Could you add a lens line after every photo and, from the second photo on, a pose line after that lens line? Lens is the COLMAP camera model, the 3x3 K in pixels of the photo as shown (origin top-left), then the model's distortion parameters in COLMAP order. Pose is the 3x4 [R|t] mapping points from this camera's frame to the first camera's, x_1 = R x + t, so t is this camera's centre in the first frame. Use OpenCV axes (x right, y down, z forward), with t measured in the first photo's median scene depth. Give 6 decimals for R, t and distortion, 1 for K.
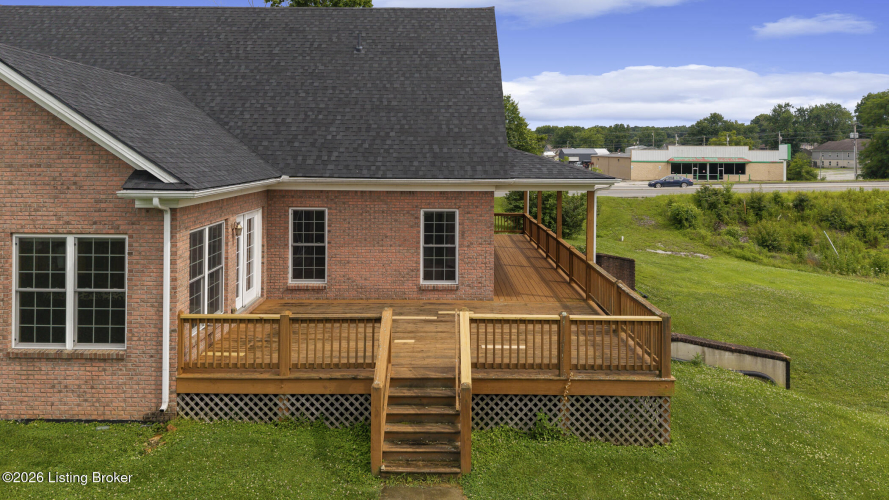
lens RADIAL K [[610.9, 0, 444.7], [0, 610.9, 231.5], [0, 0, 1]] dist [-0.003551, 0.000029]
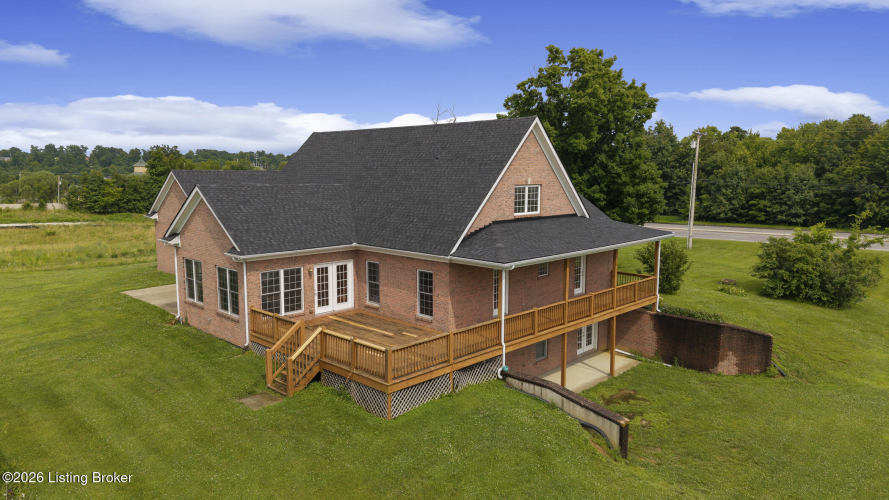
lens RADIAL K [[633.4, 0, 444.5], [0, 633.4, 250.0], [0, 0, 1]] dist [-0.004115, -0.000712]
pose [[0.720683, 0.084394, -0.688109, 1.156097], [-0.085325, 0.995814, 0.032769, -0.147314], [0.687994, 0.035097, 0.724867, -0.164926]]
